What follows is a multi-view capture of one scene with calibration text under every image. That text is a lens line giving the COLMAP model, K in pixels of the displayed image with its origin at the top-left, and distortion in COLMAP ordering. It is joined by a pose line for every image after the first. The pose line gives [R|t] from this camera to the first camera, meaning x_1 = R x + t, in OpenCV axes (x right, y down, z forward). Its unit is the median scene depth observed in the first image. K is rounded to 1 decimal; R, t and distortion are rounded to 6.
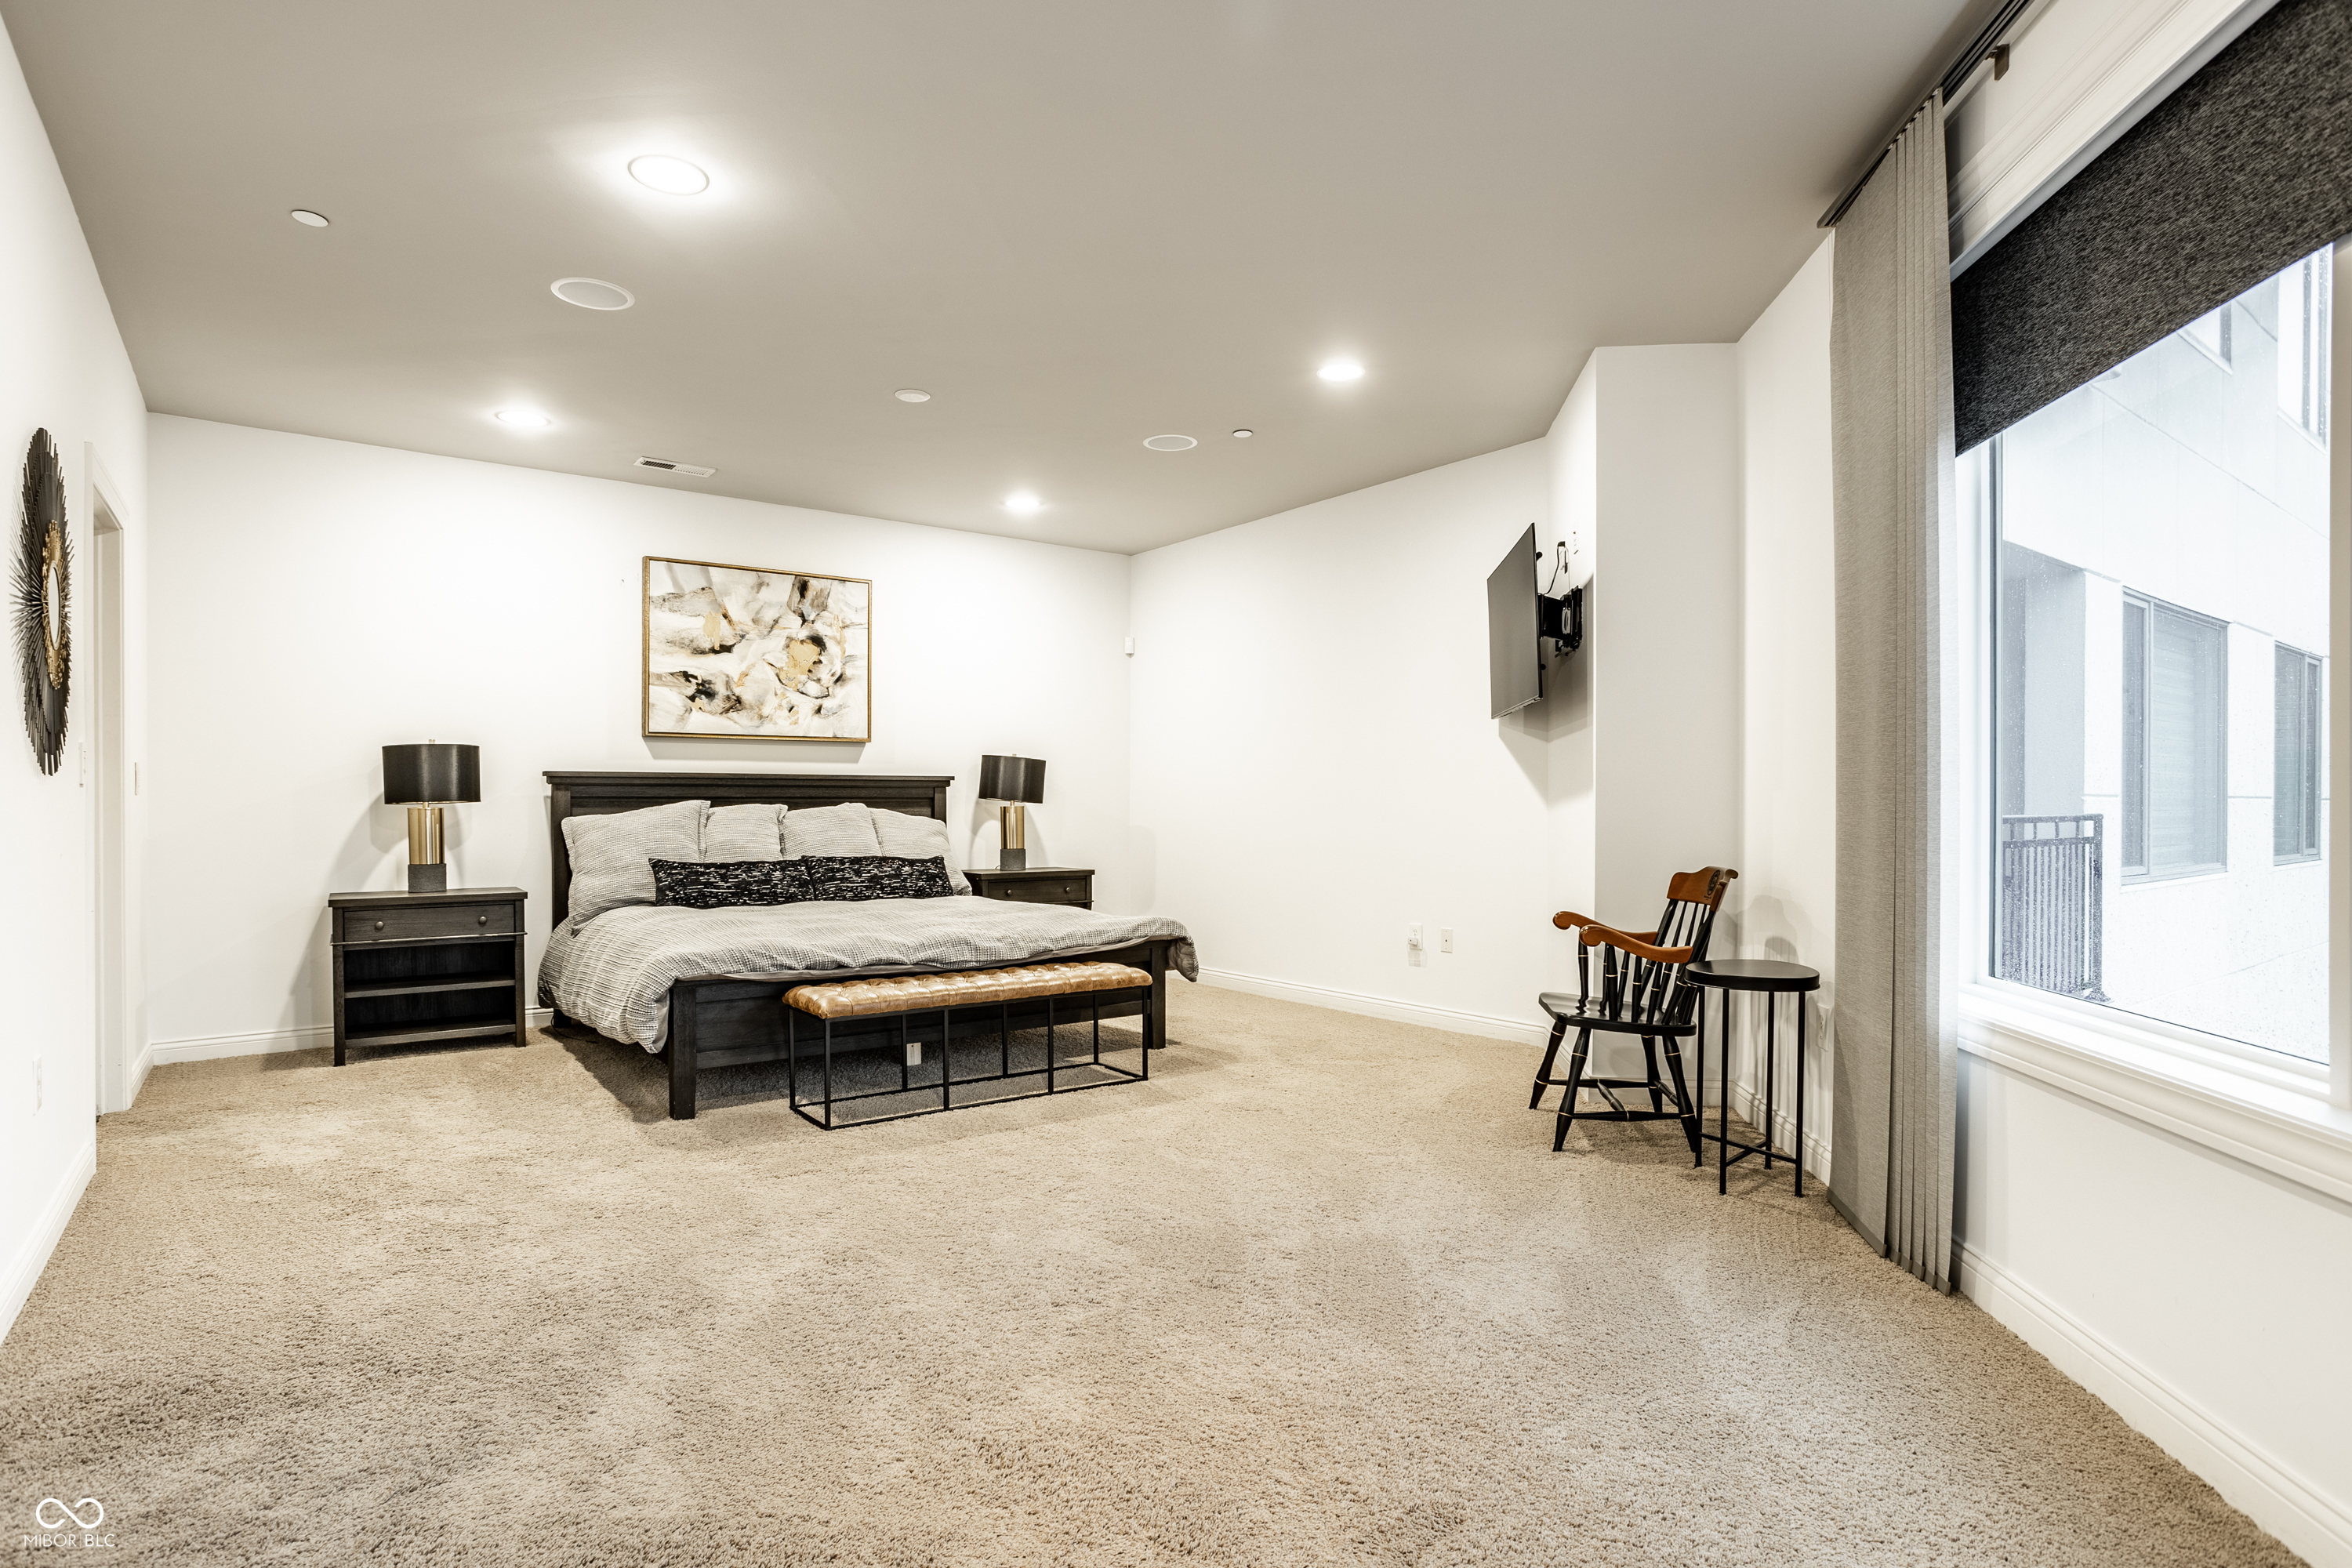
lens RADIAL K [[1212.4, 0, 1177.5], [0, 1212.4, 797.4], [0, 0, 1]] dist [-0.032192, 0.009017]
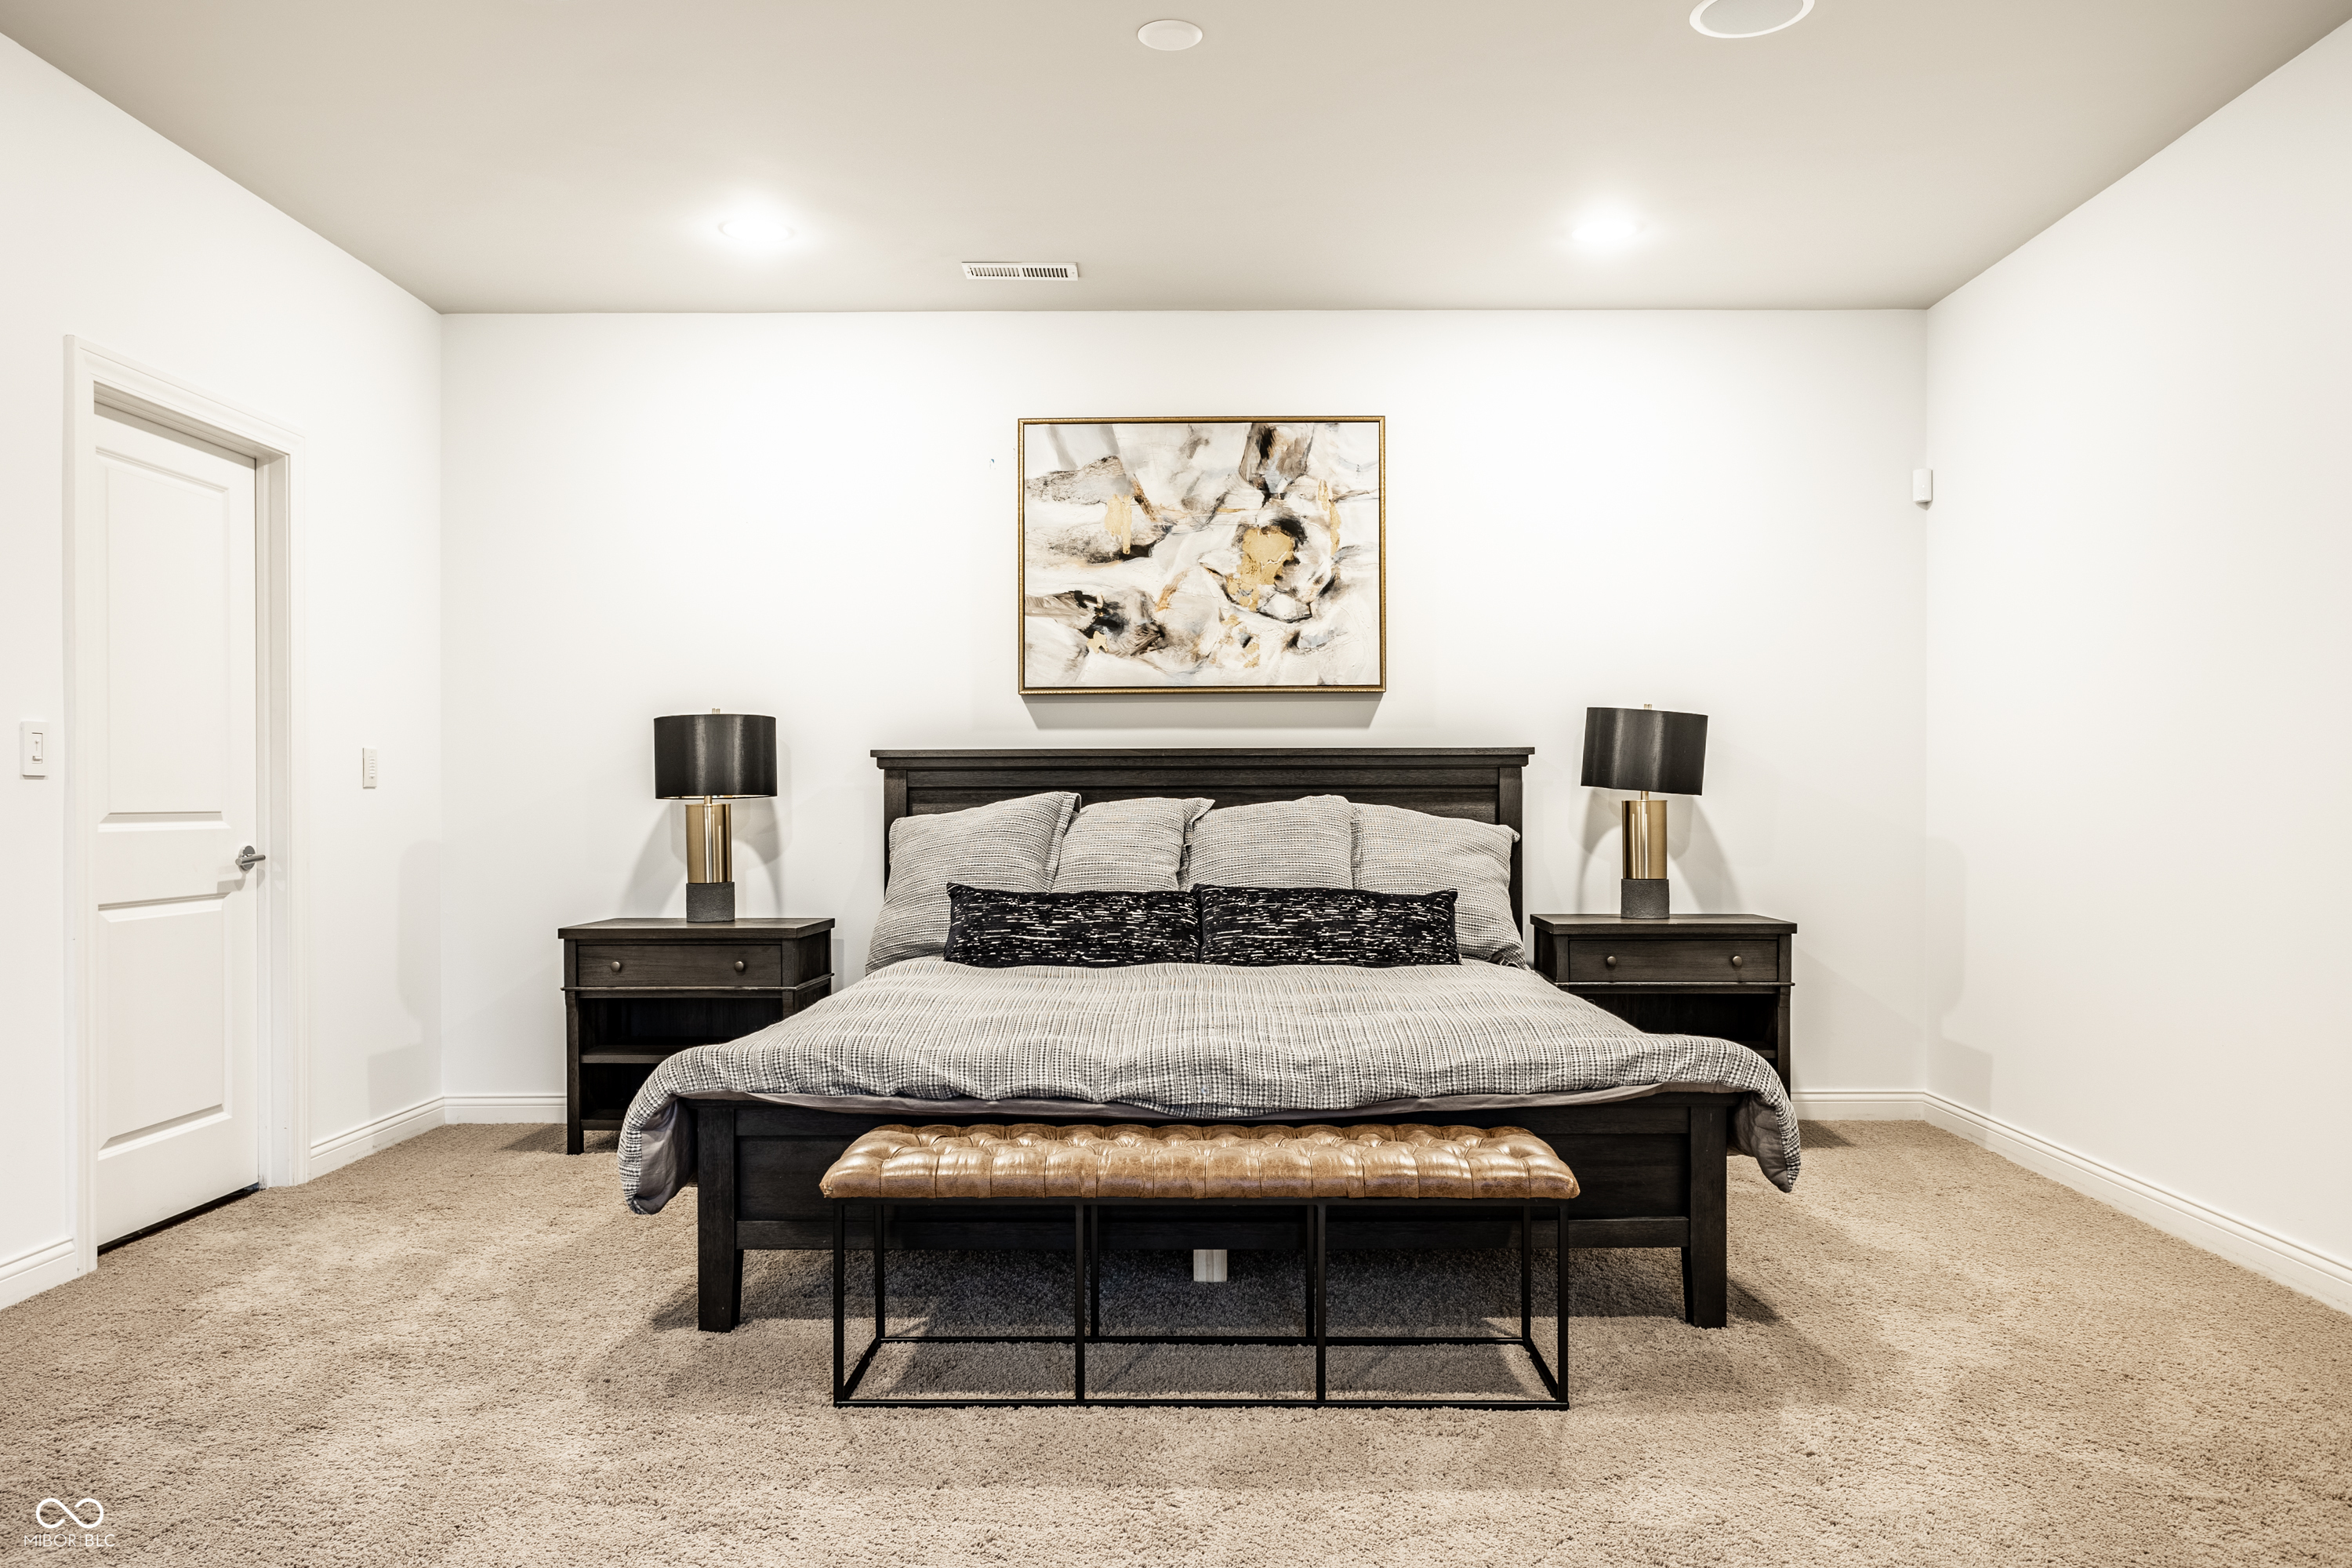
lens RADIAL K [[1709.0, 0, 1178.6], [0, 1709.0, 791.2], [0, 0, 1]] dist [-0.019707, 0.006987]
pose [[0.799997, -0.004533, -0.599986, 0.191374], [0.005727, 0.999984, 0.000080, 0.002370], [0.599976, -0.003500, 0.800010, 0.324672]]
